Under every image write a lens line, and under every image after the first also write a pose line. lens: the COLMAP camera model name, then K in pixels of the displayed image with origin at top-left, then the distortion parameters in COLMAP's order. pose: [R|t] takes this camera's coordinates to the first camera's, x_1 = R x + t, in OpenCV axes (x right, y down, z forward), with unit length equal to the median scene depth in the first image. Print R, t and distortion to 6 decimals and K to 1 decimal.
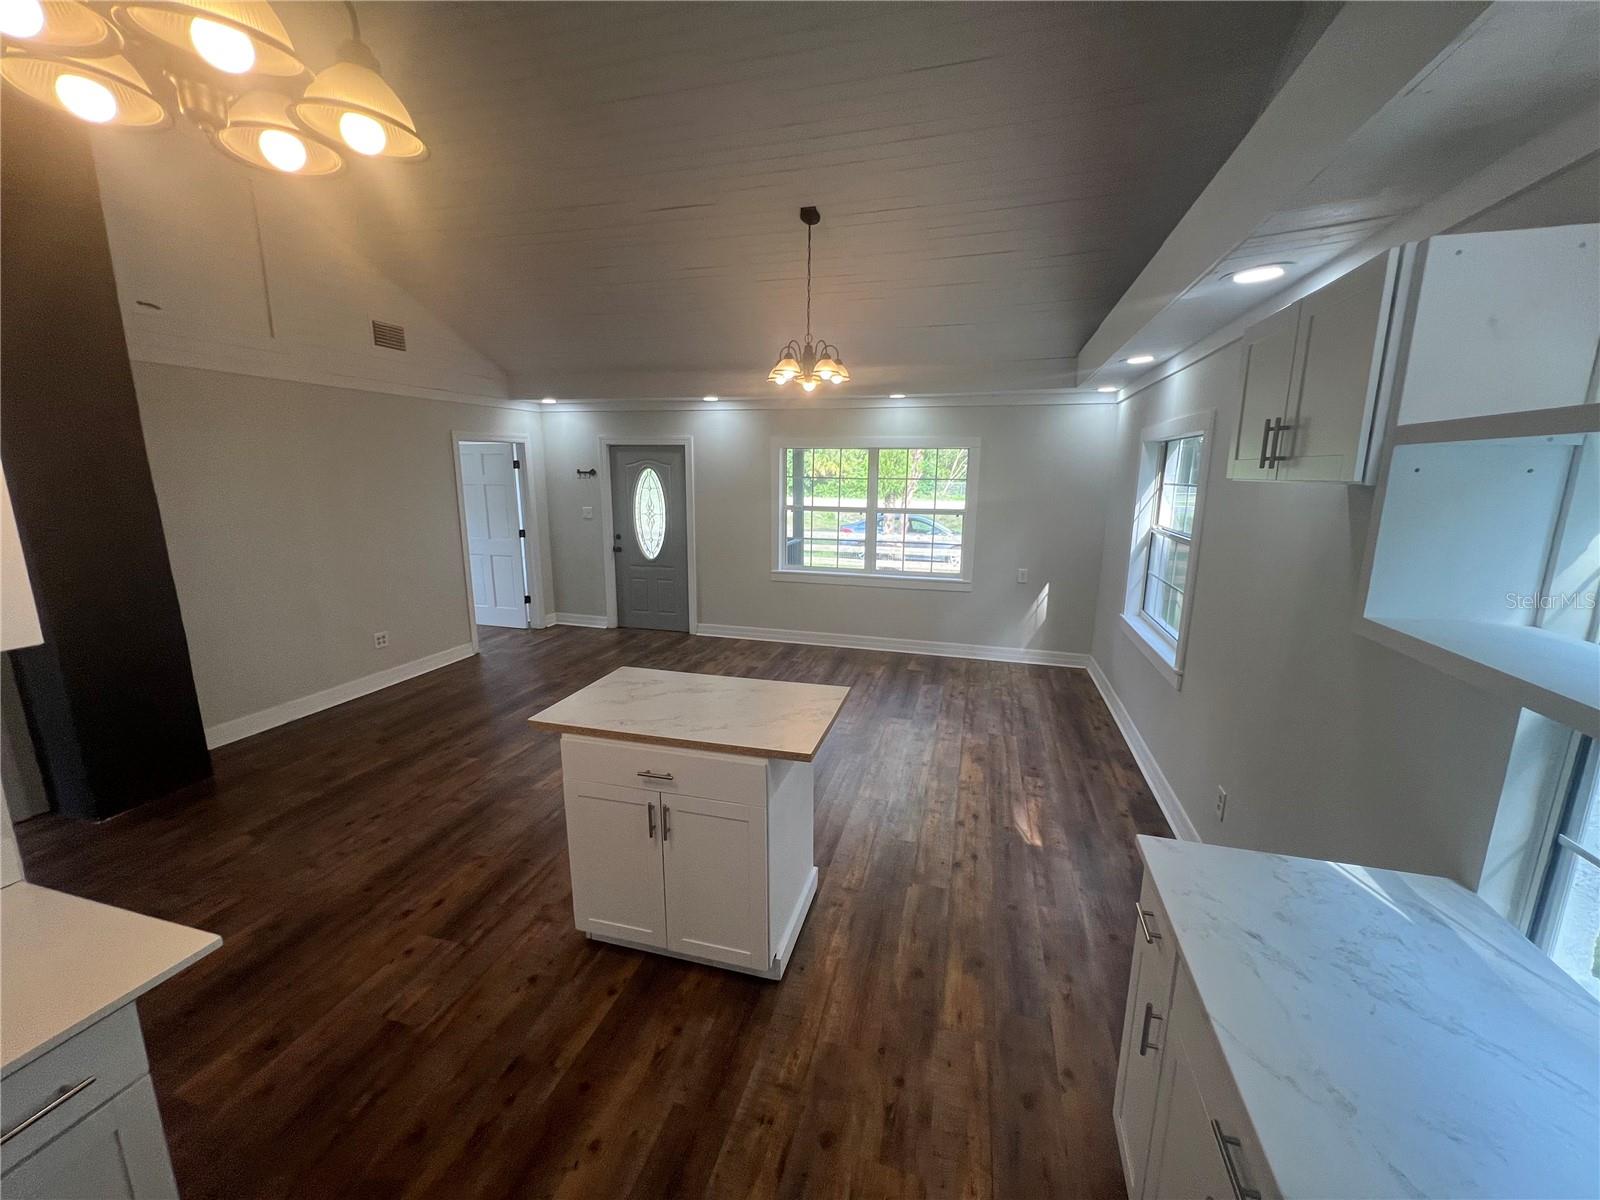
lens RADIAL K [[640.5, 0, 801.3], [0, 640.5, 603.5], [0, 0, 1]] dist [-0.003422, 0.001044]
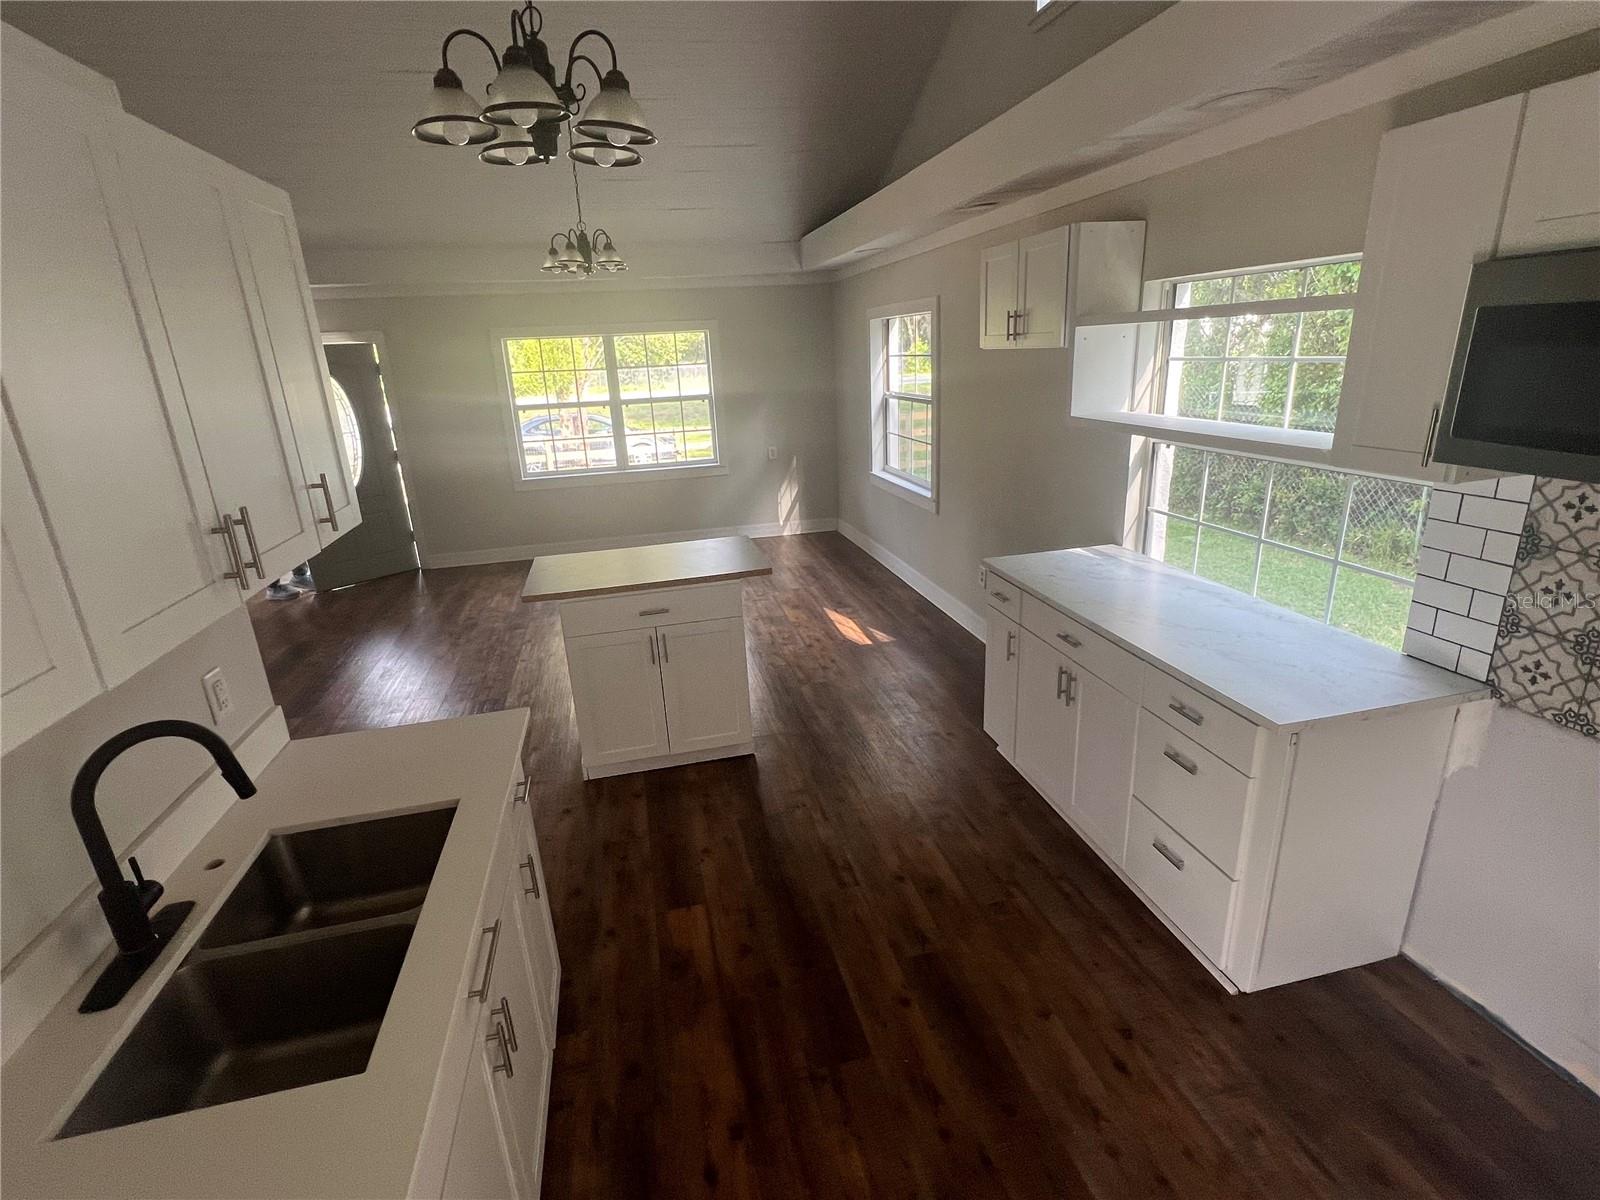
lens RADIAL K [[774.6, 0, 799.7], [0, 774.6, 607.8], [0, 0, 1]] dist [-0.001143, 0.000352]
pose [[0.876044, -0.200949, 0.438368, -0.543588], [0.151488, 0.977700, 0.145444, 0.067216], [-0.457819, -0.061007, 0.886950, -0.413037]]
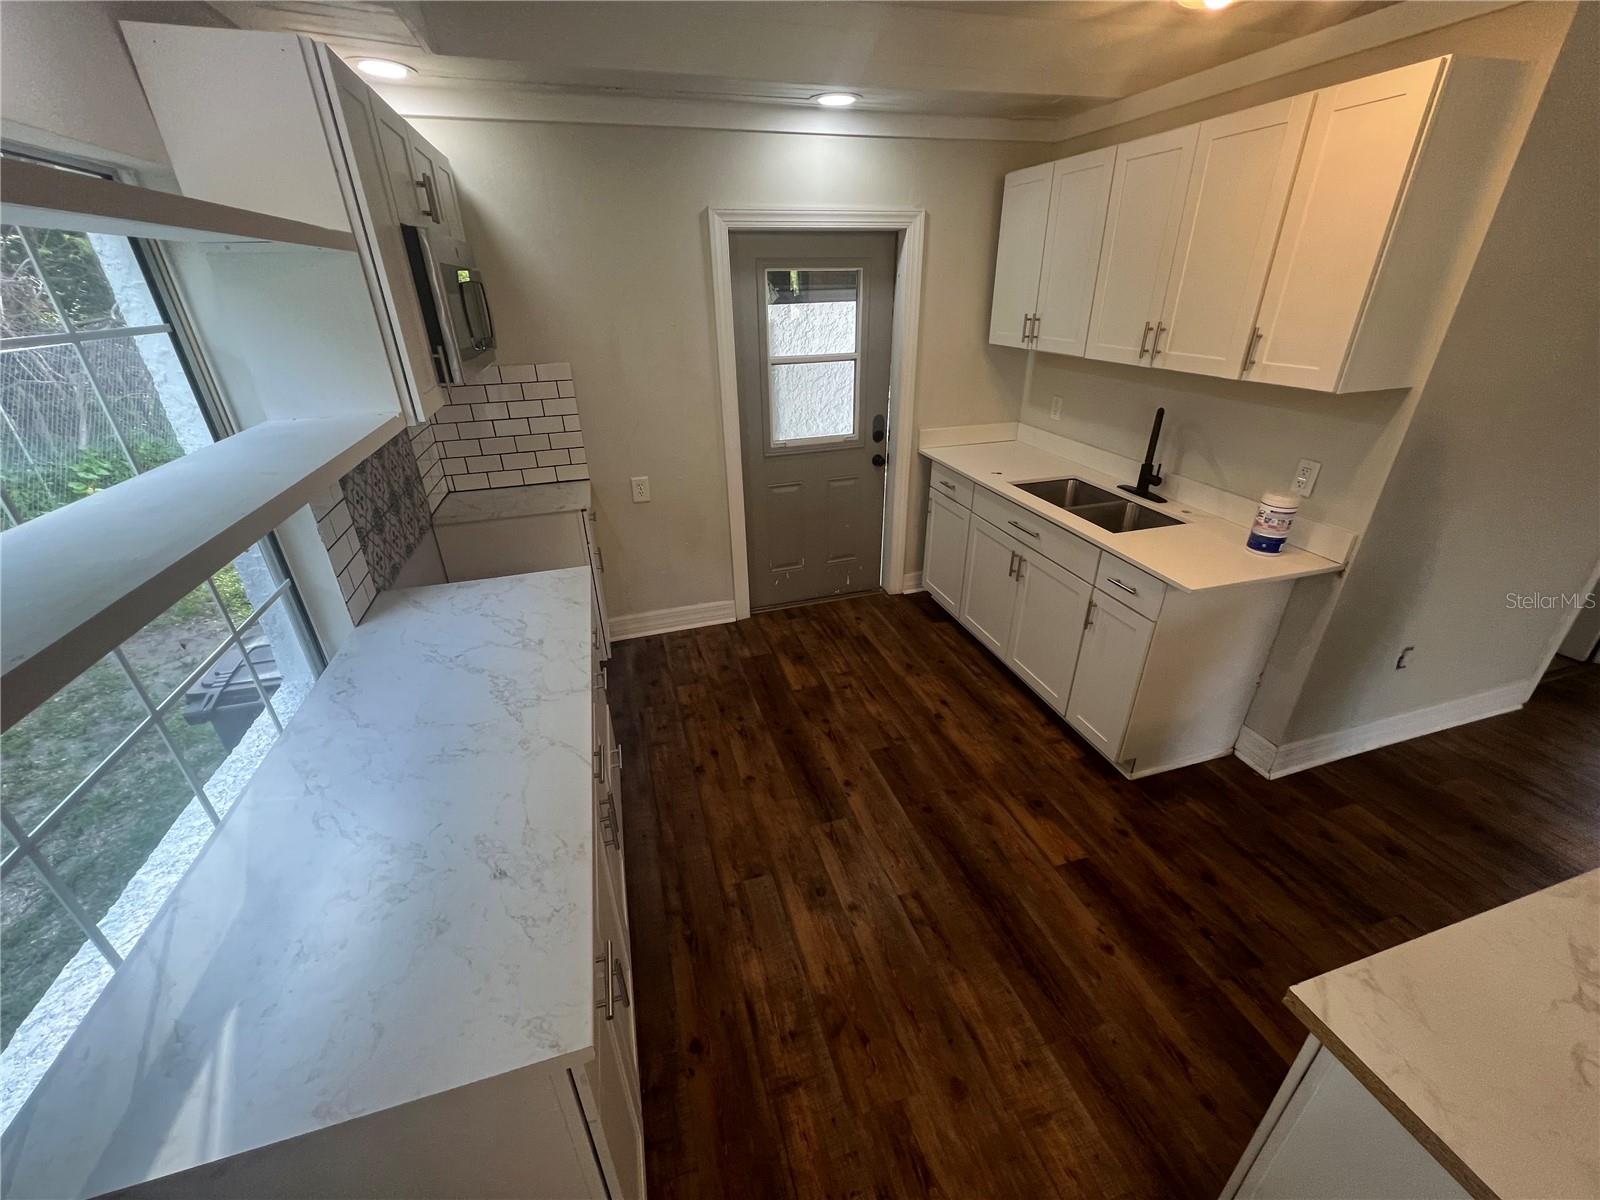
lens RADIAL K [[640.5, 0, 800.3], [0, 640.5, 603.0], [0, 0, 1]] dist [-0.003422, 0.001044]
pose [[-0.844973, 0.247908, -0.473881, 0.336571], [-0.095468, 0.801924, 0.589749, -0.147154], [0.526219, 0.543563, -0.653936, 0.767817]]
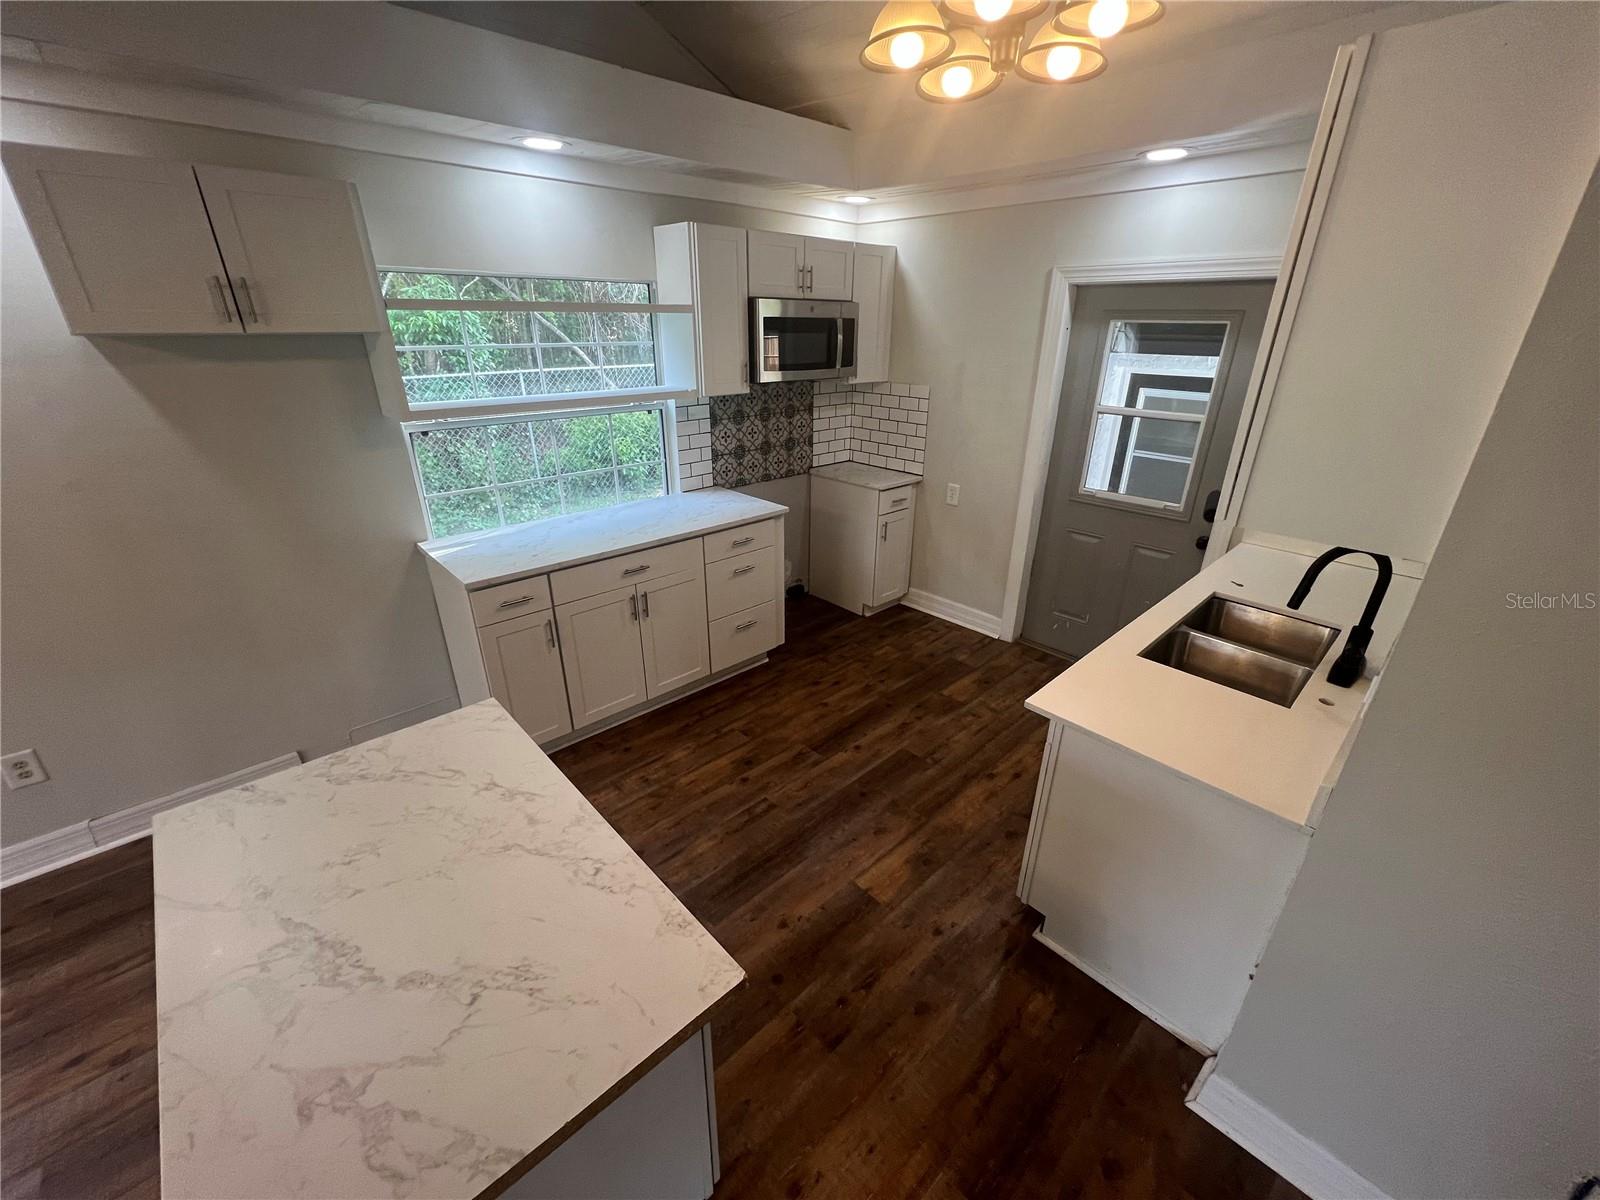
lens RADIAL K [[640.5, 0, 799.5], [0, 640.5, 601.8], [0, 0, 1]] dist [-0.003422, 0.001044]
pose [[-0.852991, -0.220358, 0.473127, -0.543944], [0.094996, 0.825813, 0.555886, -0.228881], [-0.513208, 0.519111, -0.683477, 1.030896]]
